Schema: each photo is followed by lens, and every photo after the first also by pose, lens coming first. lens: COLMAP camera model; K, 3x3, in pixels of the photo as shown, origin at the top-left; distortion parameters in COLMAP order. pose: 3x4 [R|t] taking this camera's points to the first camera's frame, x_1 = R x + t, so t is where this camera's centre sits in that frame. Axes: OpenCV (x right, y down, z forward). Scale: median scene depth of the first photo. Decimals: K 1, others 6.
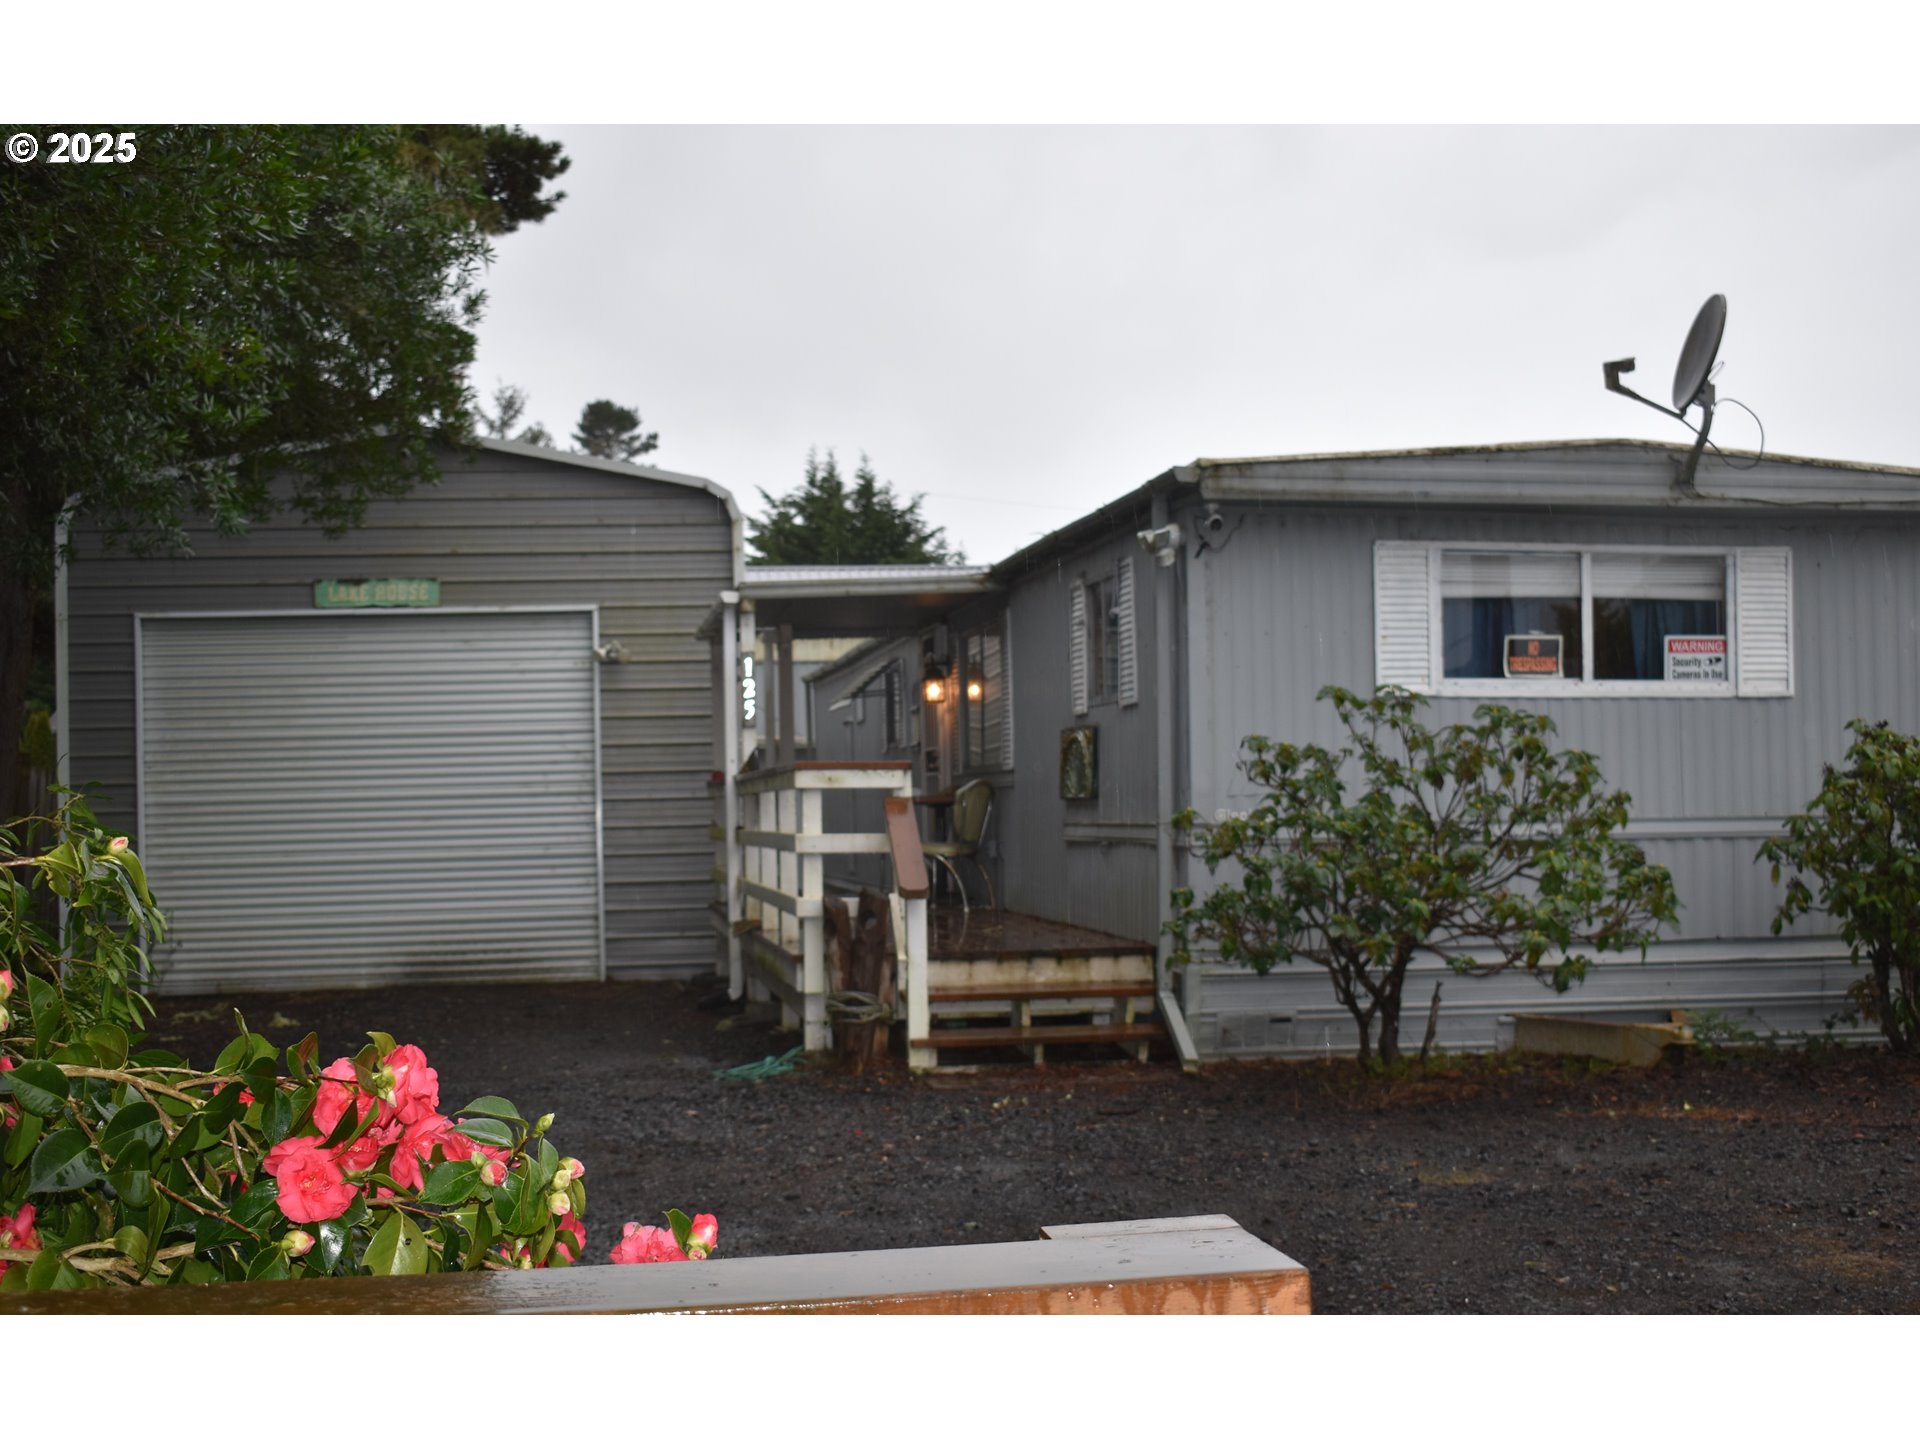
lens RADIAL K [[2291.2, 0, 936.0], [0, 2291.2, 770.6], [0, 0, 1]] dist [-0.023407, -0.009901]
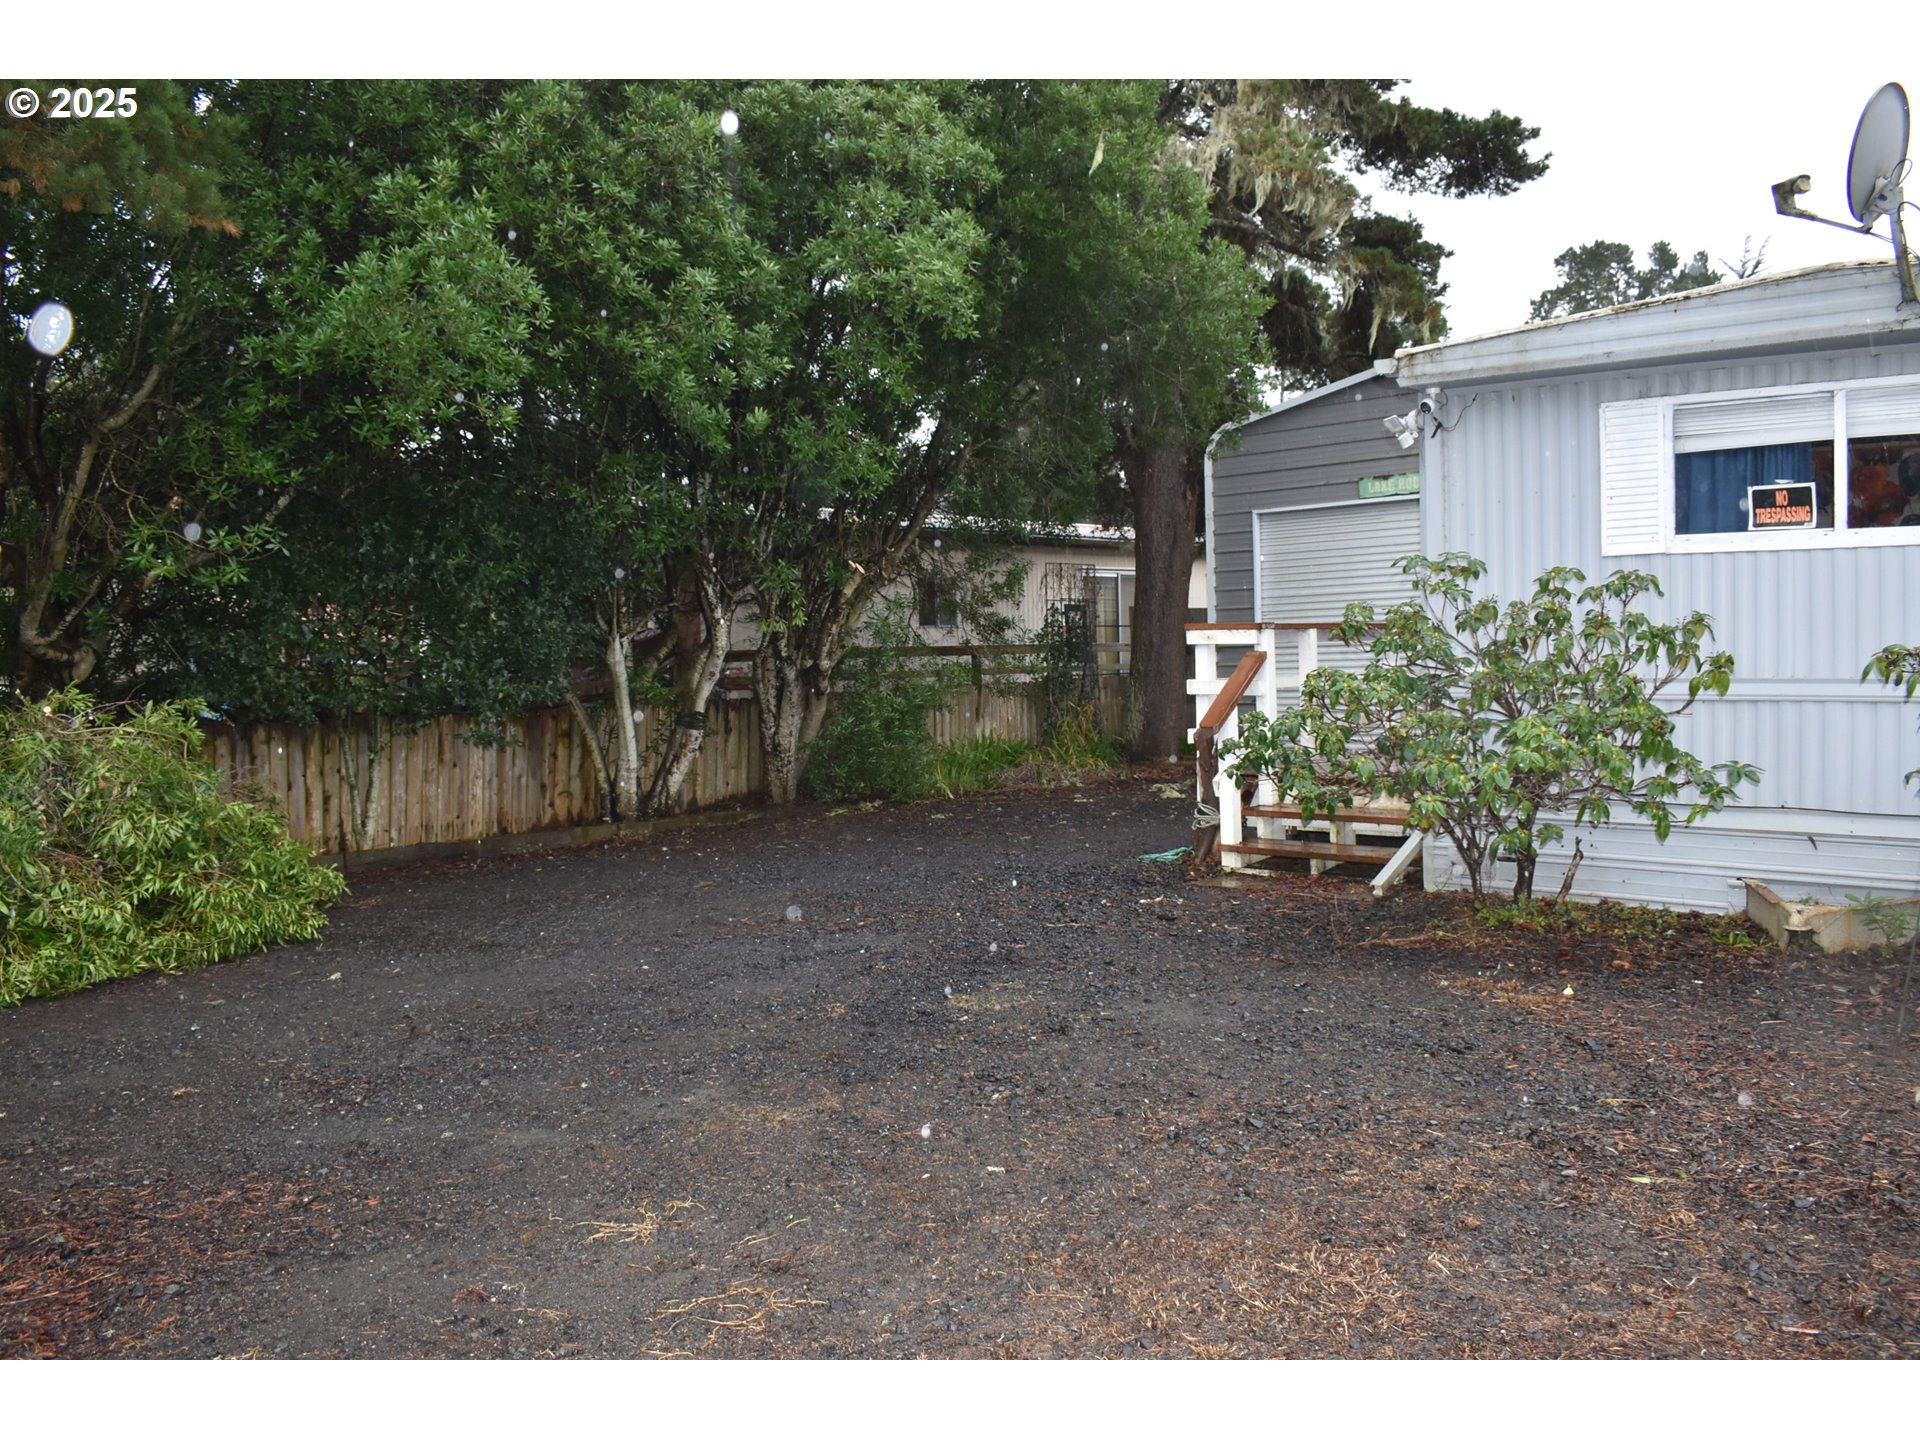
lens RADIAL K [[1619.5, 0, 967.7], [0, 1619.5, 713.5], [0, 0, 1]] dist [-0.097886, 0.049769]
pose [[0.628350, 0.033766, -0.777198, 0.567257], [0.024595, 0.997696, 0.063230, -0.014172], [0.777542, -0.058846, 0.626071, 0.323778]]
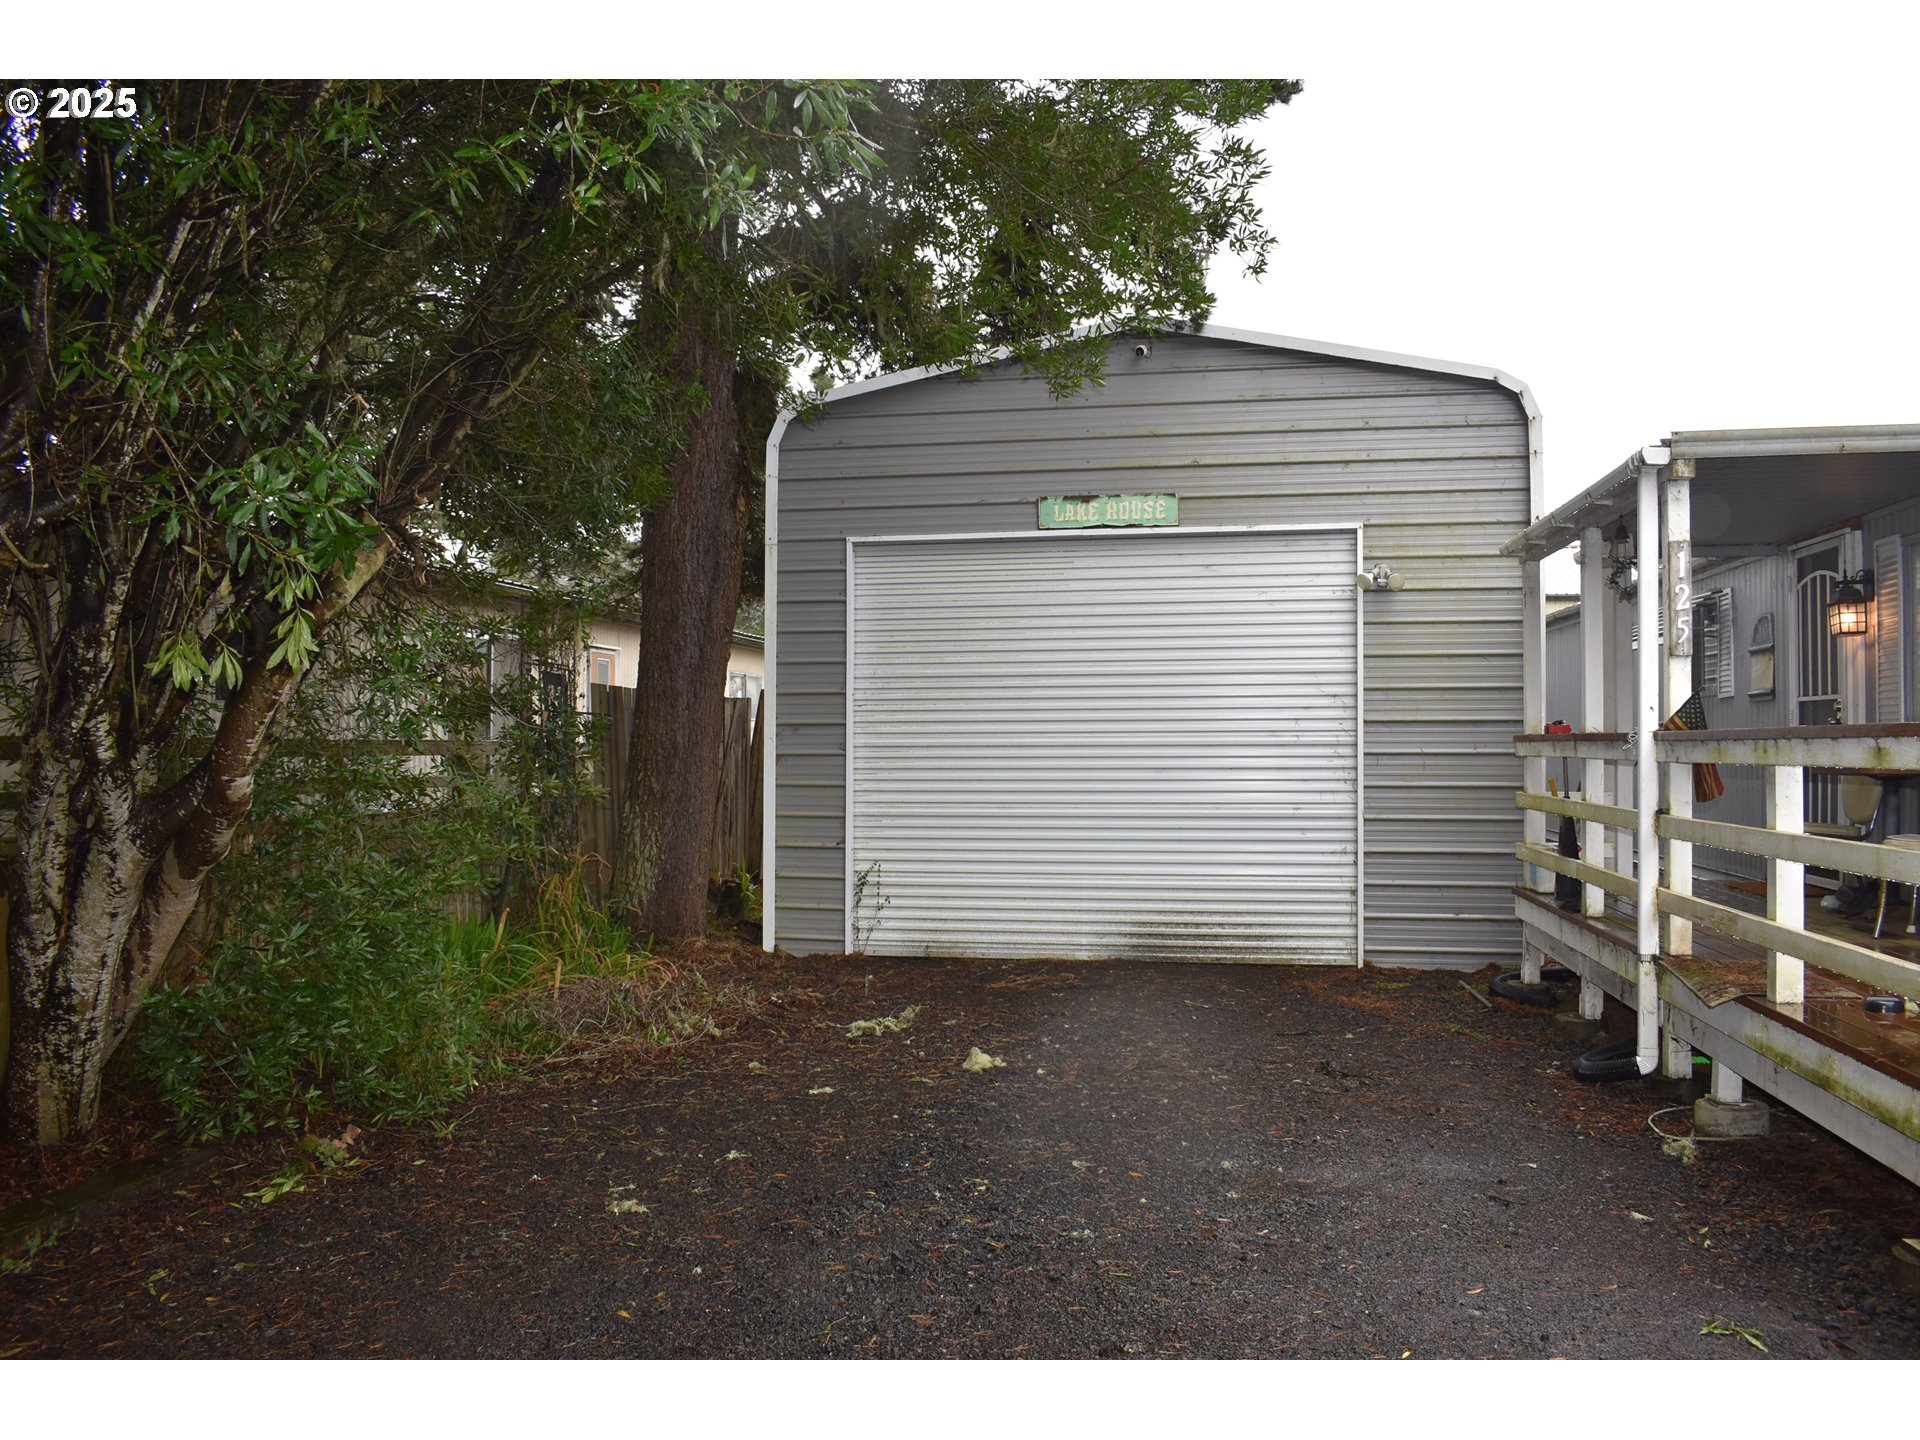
lens RADIAL K [[1533.6, 0, 926.1], [0, 1533.6, 718.4], [0, 0, 1]] dist [-0.094120, -0.003646]
pose [[0.942904, 0.019125, -0.332514, -0.188479], [-0.018474, 0.999816, 0.005119, 0.000312], [0.332551, 0.001317, 0.943084, 0.704069]]
